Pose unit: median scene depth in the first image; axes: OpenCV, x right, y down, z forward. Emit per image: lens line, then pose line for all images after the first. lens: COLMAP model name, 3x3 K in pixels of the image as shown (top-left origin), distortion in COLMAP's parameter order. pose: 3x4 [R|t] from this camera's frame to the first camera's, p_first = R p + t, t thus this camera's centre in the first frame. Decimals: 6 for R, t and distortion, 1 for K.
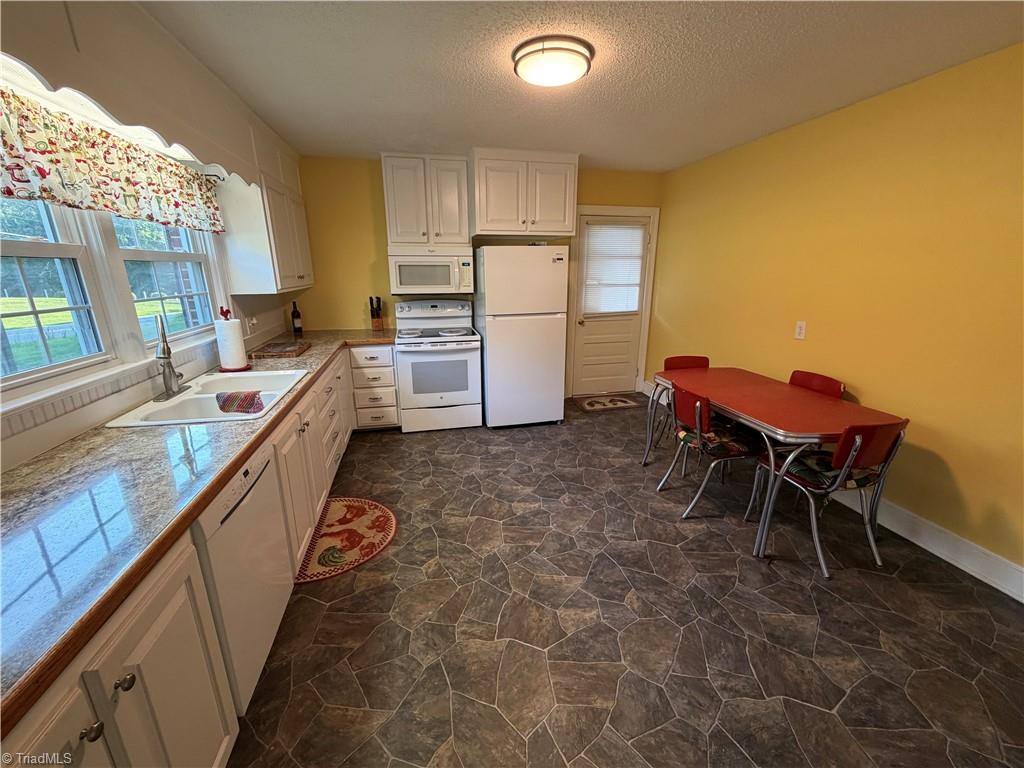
lens RADIAL K [[407.8, 0, 510.6], [0, 407.8, 384.0], [0, 0, 1]] dist [-0.000840, -0.000061]
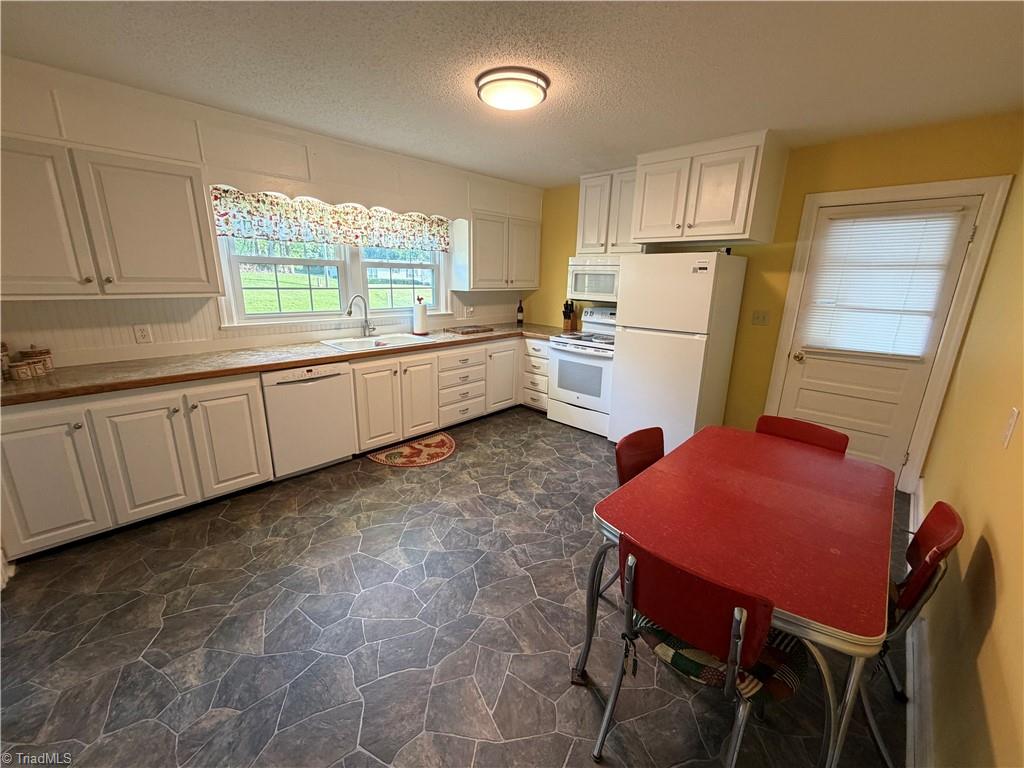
lens RADIAL K [[407.8, 0, 510.6], [0, 407.8, 384.0], [0, 0, 1]] dist [-0.000840, -0.000061]
pose [[0.550916, 0.229051, -0.802513, 0.641471], [-0.249804, 0.962770, 0.103304, -0.073797], [0.796297, 0.143559, 0.587624, 0.254155]]
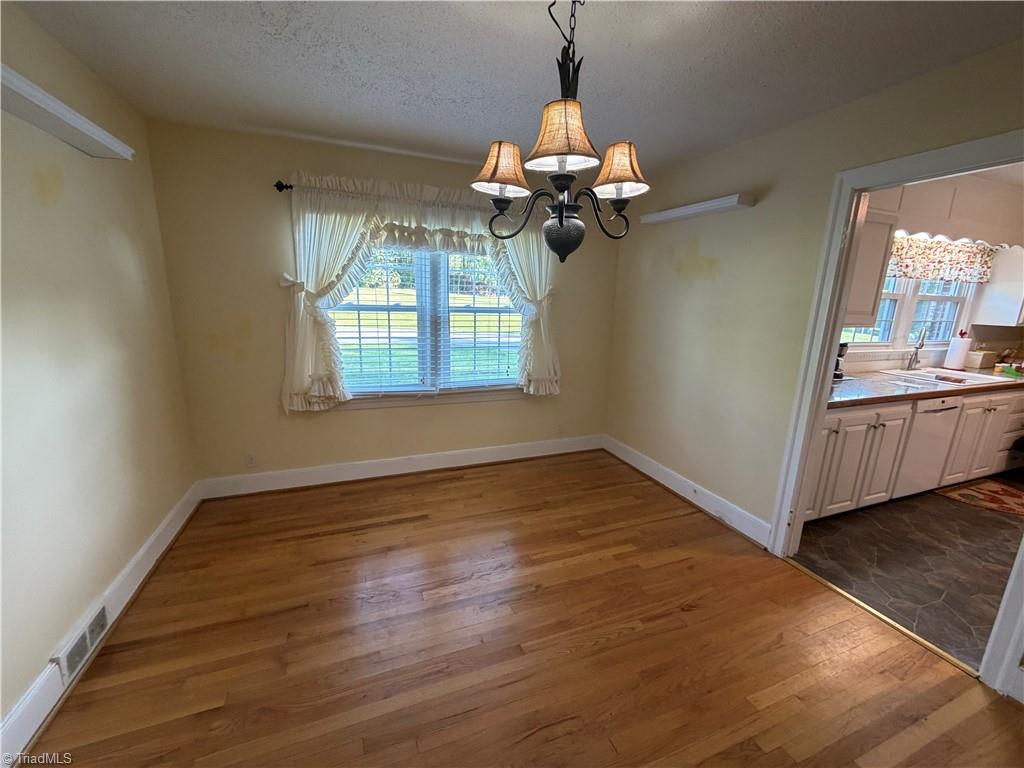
lens RADIAL K [[407.8, 0, 510.6], [0, 407.8, 384.0], [0, 0, 1]] dist [-0.000840, -0.000061]
pose [[0.141582, 0.218166, -0.965587, 0.424933], [-0.298642, 0.939381, 0.168455, 0.183655], [0.943805, 0.264515, 0.198153, -0.629231]]
